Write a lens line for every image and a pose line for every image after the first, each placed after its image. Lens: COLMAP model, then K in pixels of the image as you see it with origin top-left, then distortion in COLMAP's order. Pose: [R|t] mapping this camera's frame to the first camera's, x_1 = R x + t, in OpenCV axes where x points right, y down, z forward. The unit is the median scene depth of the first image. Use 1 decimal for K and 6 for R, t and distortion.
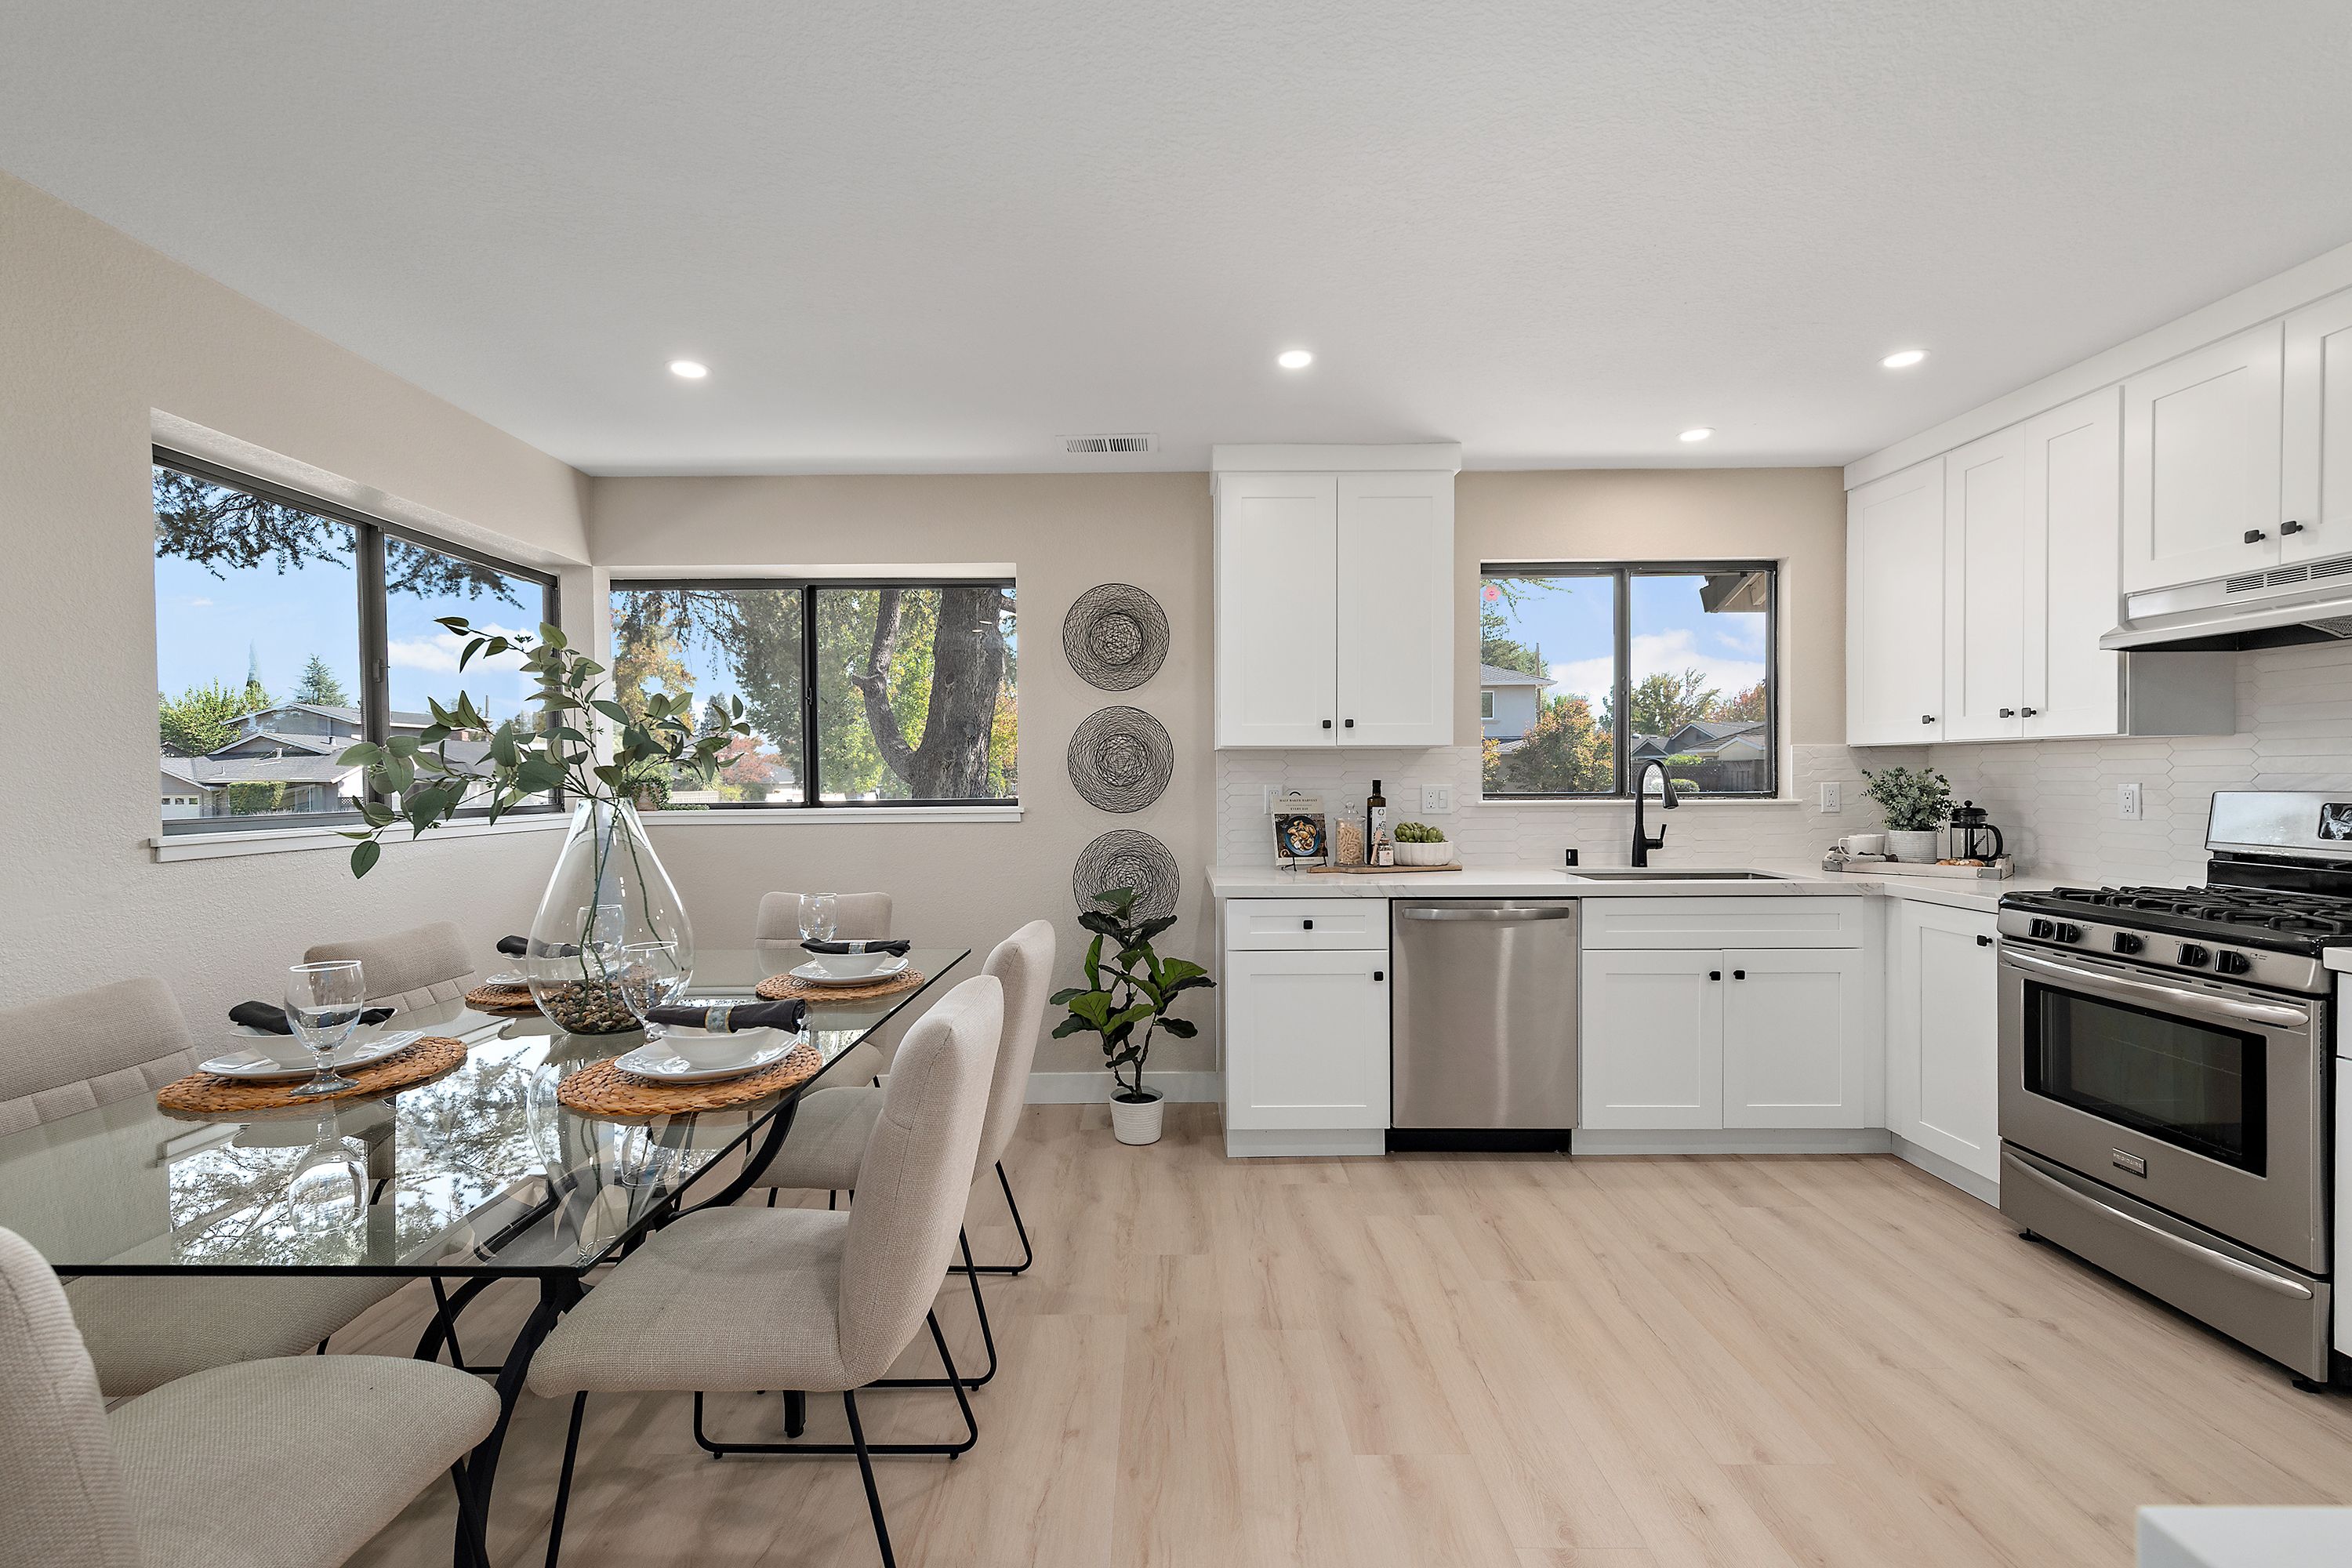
lens RADIAL K [[965.3, 0, 1176.0], [0, 965.3, 784.0], [0, 0, 1]] dist [0.027223, -0.009276]
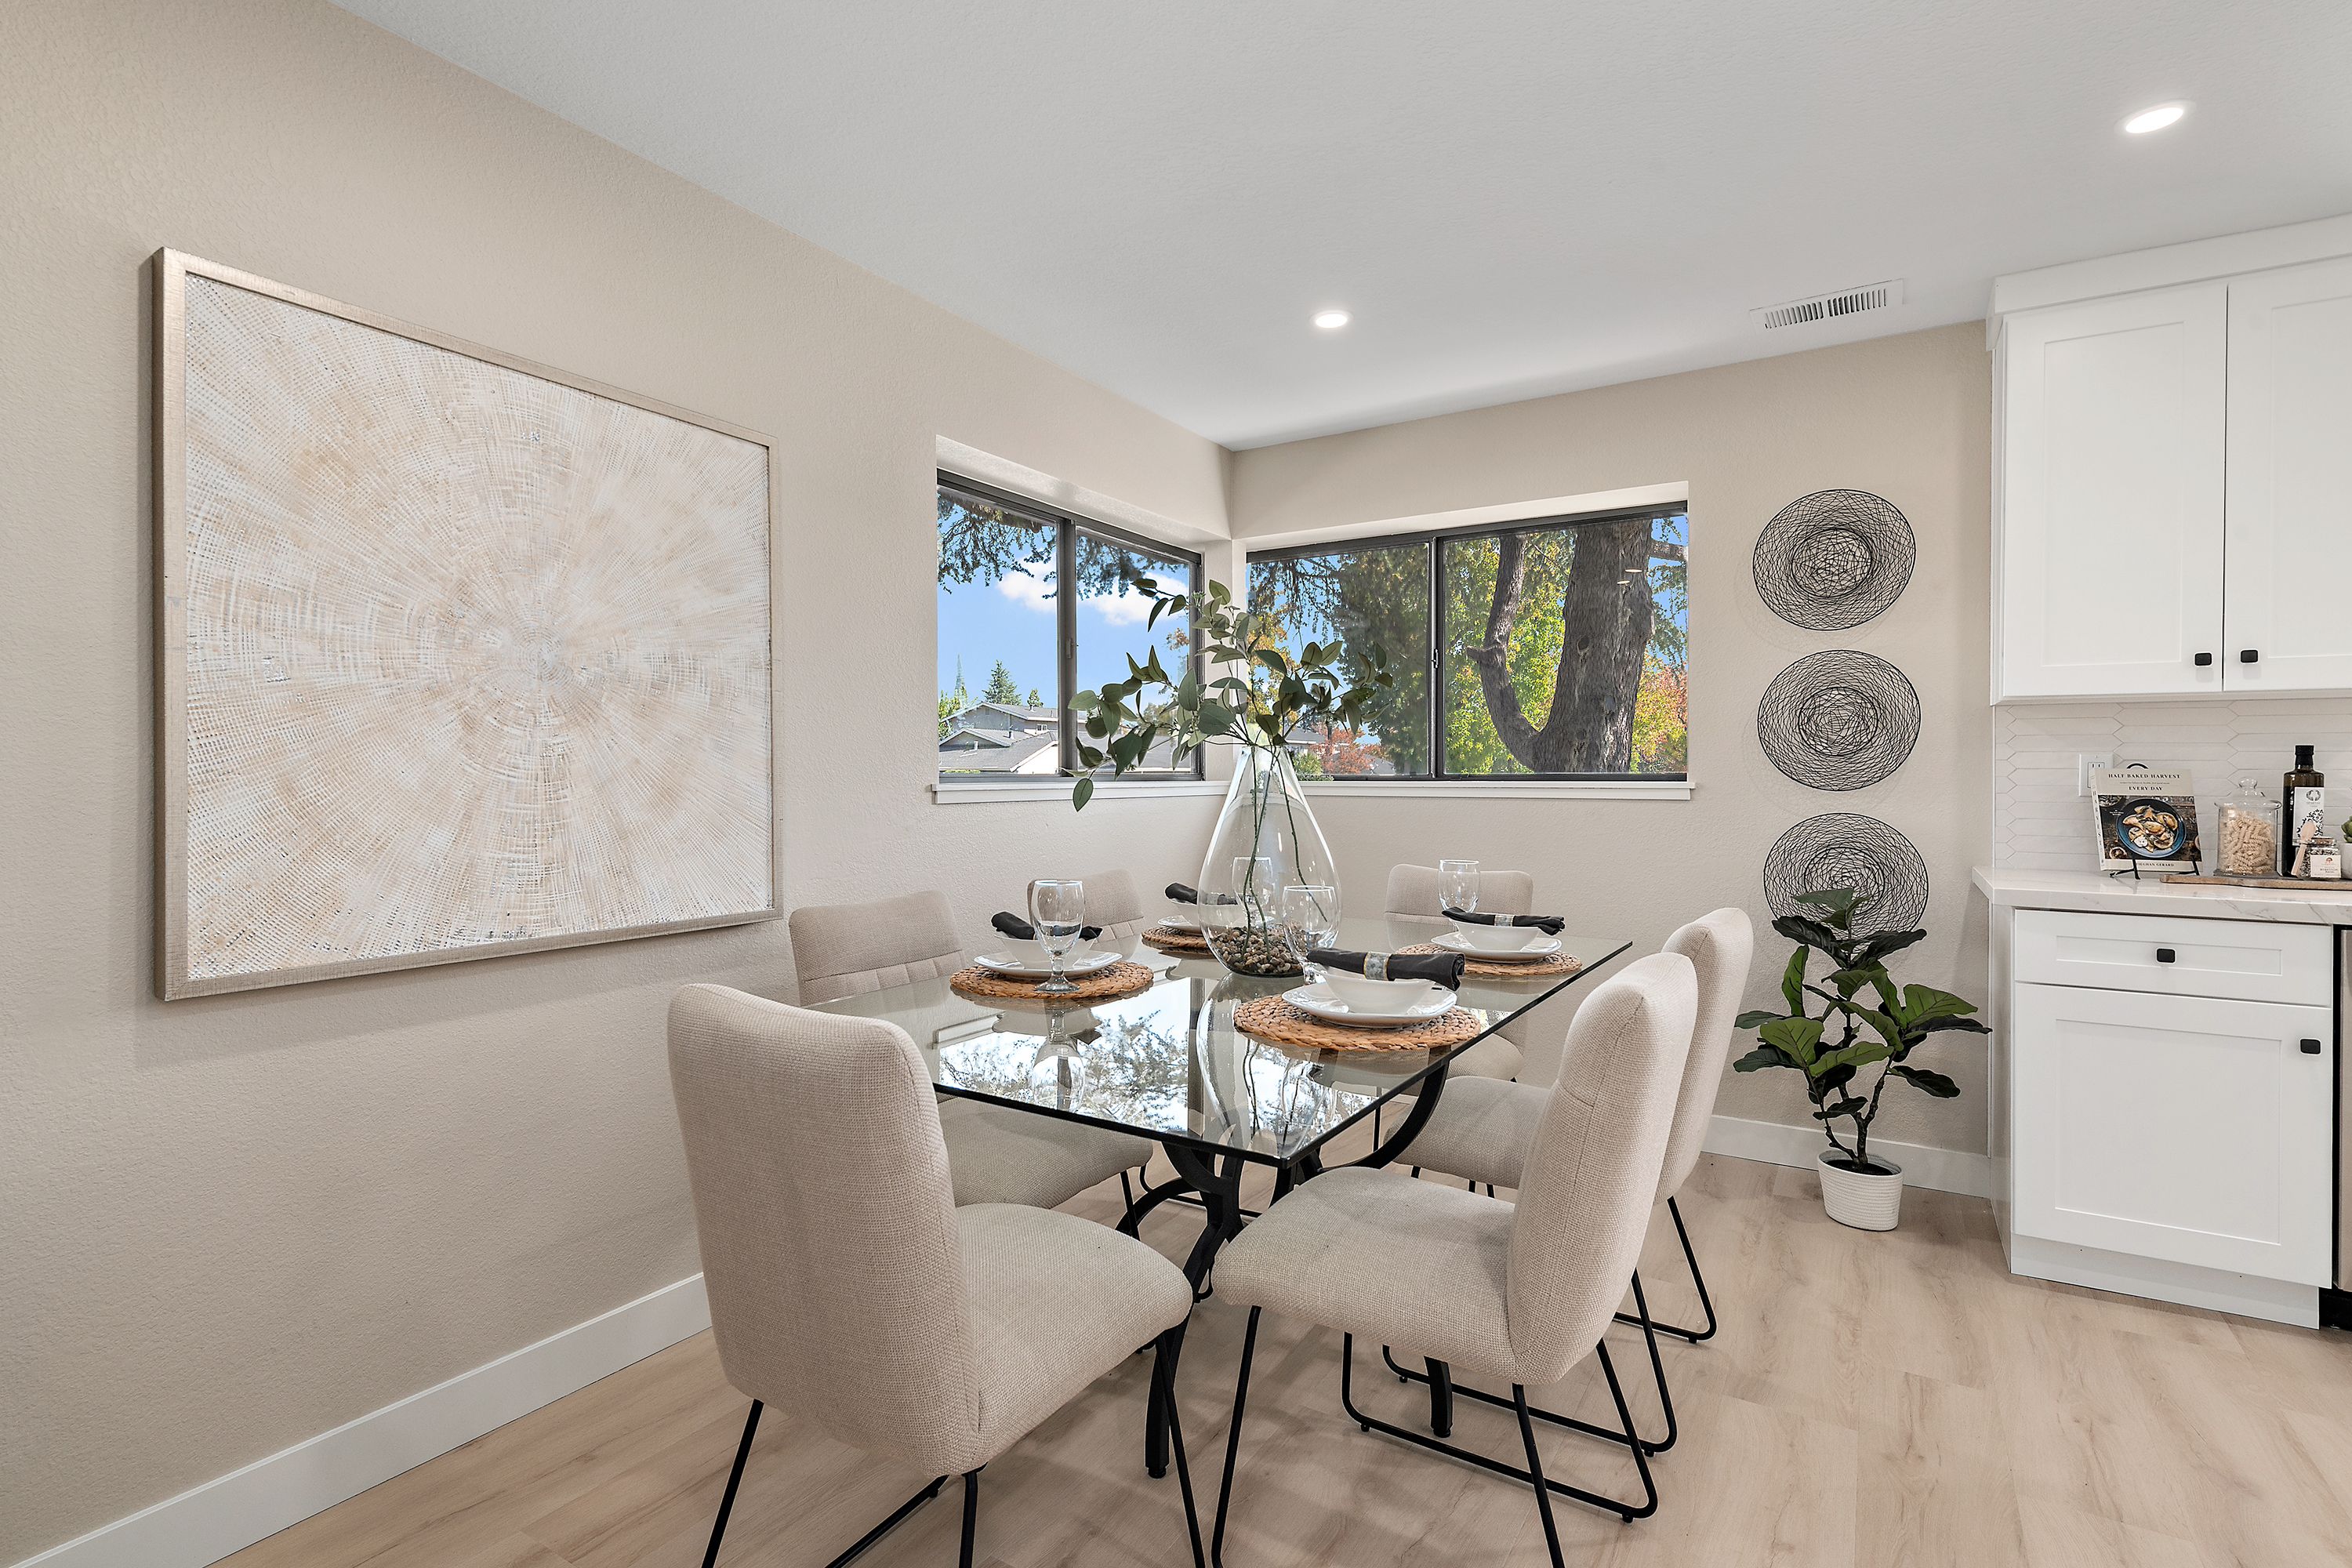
lens RADIAL K [[1129.9, 0, 1176.0], [0, 1129.9, 784.0], [0, 0, 1]] dist [0.014874, -0.006838]
pose [[0.850695, 0.013458, -0.525487, -0.034432], [-0.018291, 0.999825, -0.004006, 0.043653], [0.525341, 0.013019, 0.850792, -0.031856]]
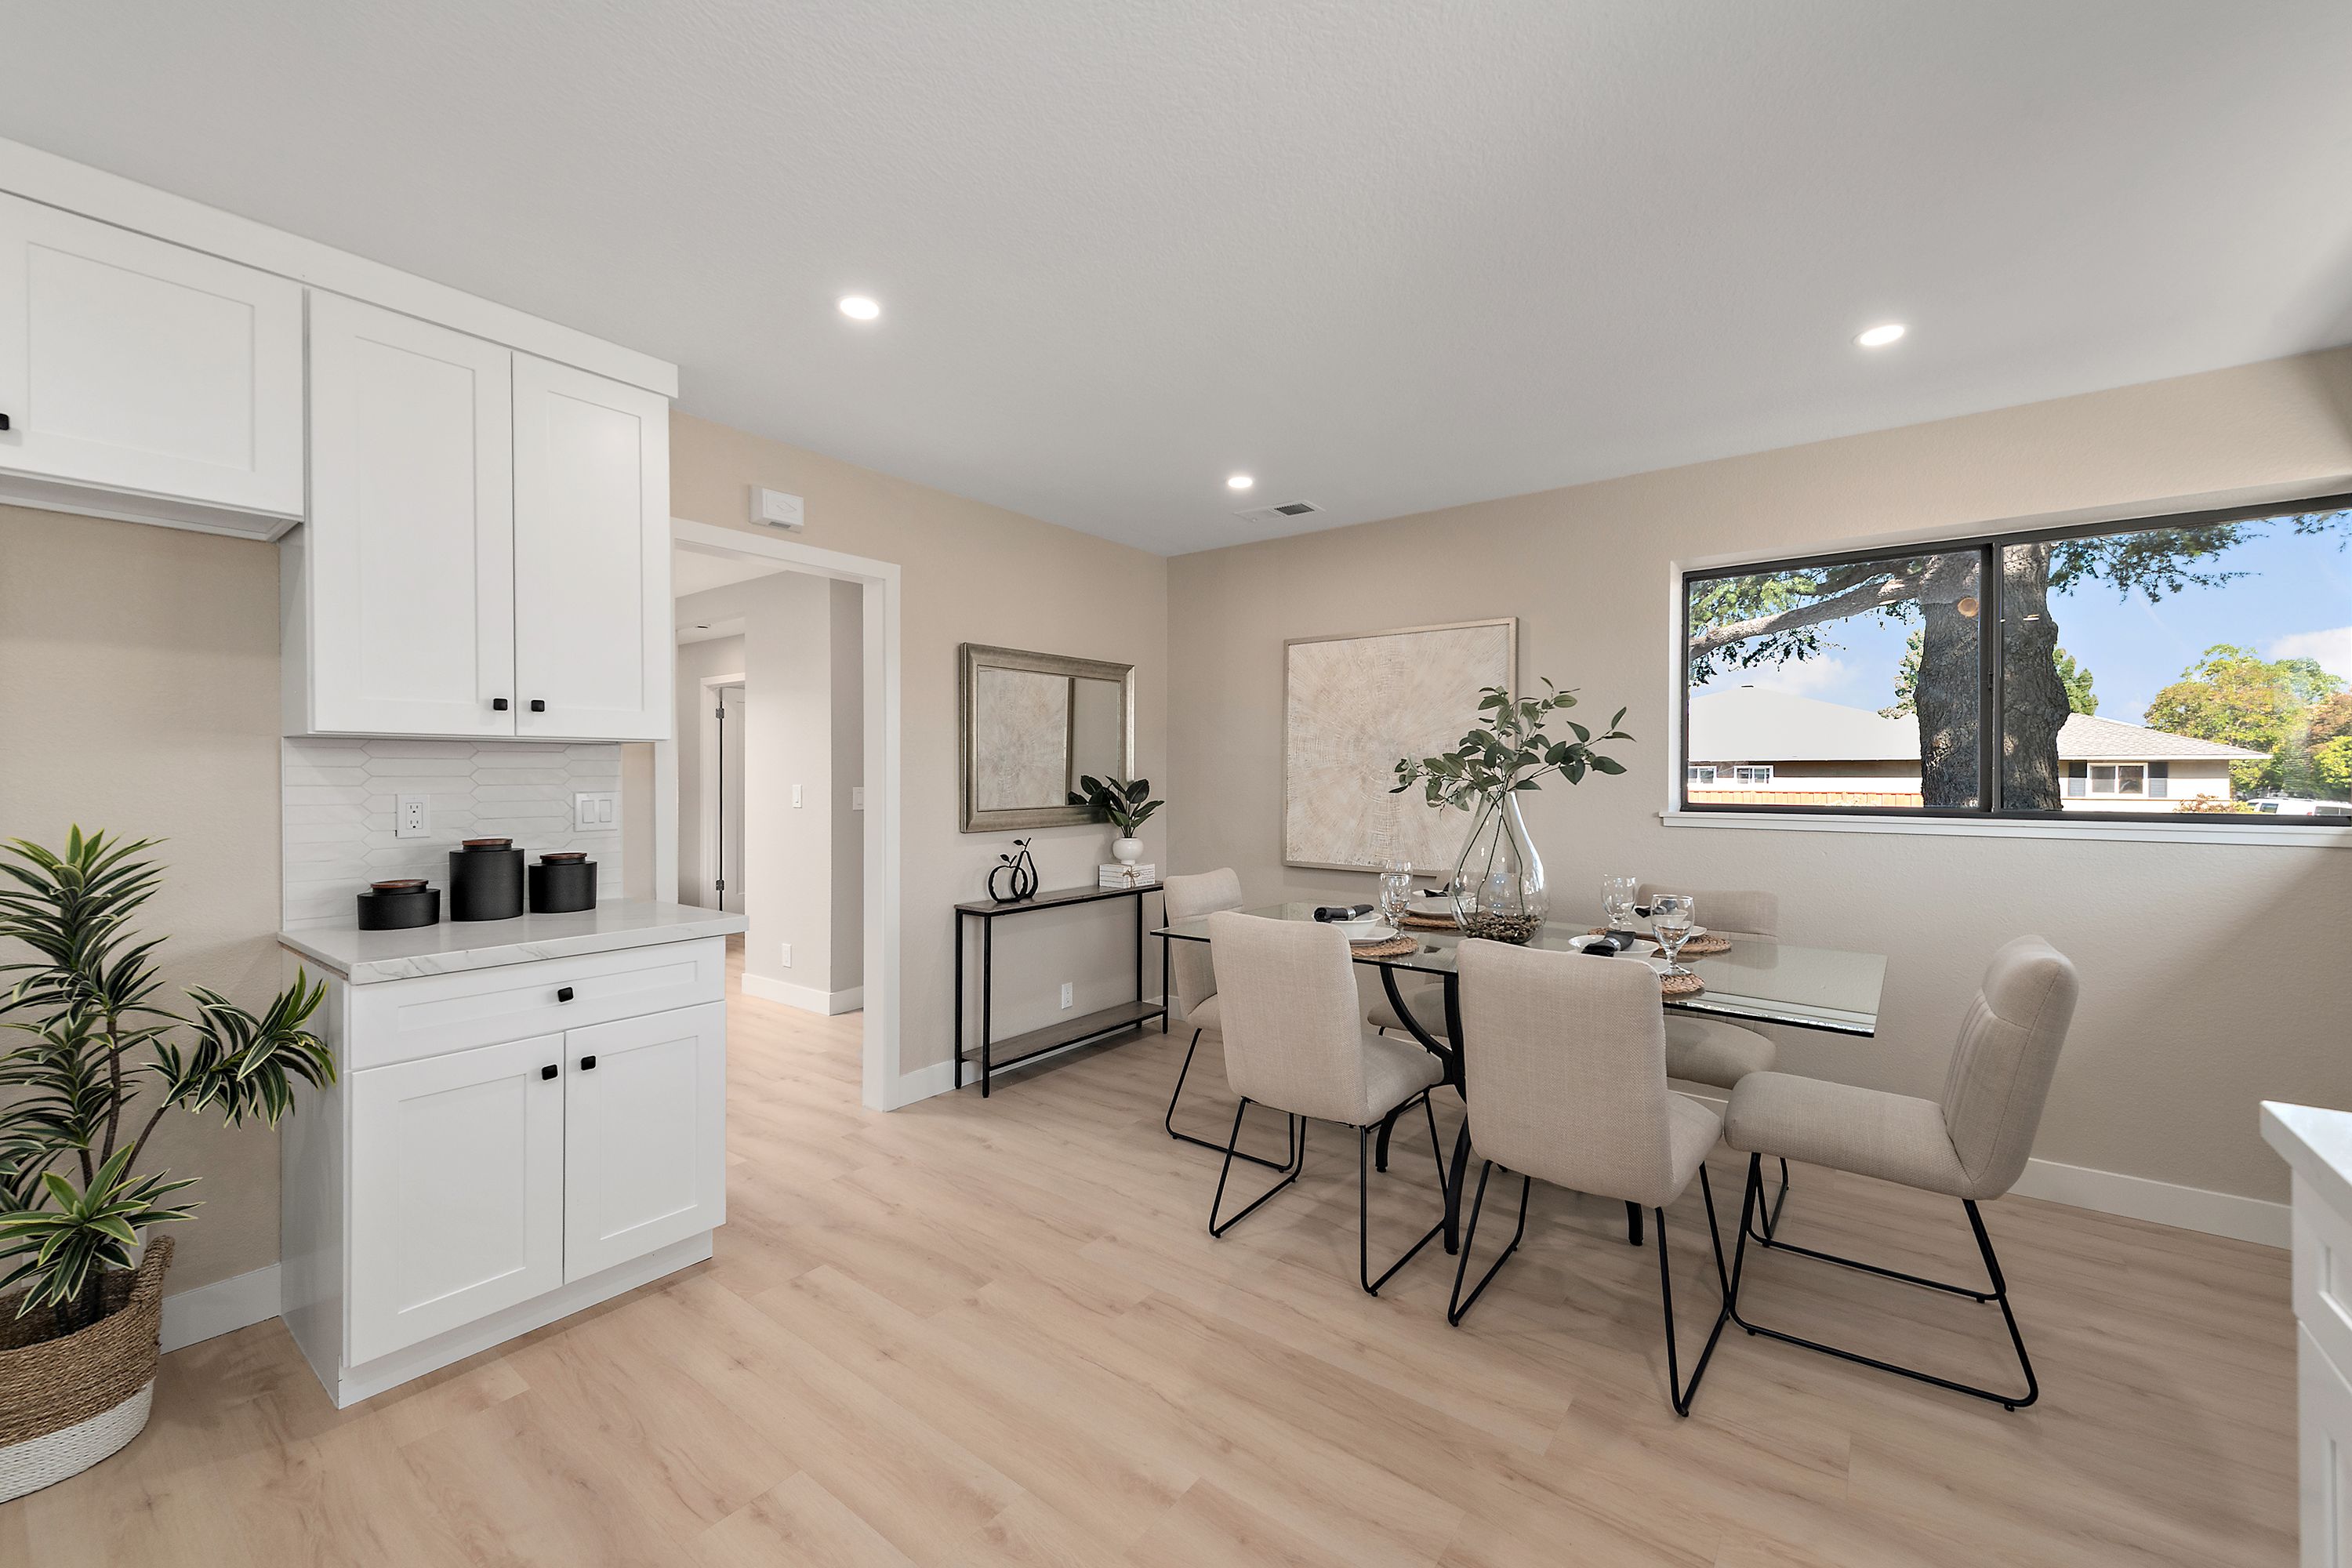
lens RADIAL K [[942.7, 0, 1176.0], [0, 942.7, 784.0], [0, 0, 1]] dist [0.000020, -0.000001]
pose [[-0.596396, 0.017078, -0.802508, 0.599811], [-0.012336, 0.999461, 0.030437, -0.022129], [0.802595, 0.028052, -0.595864, 0.971170]]
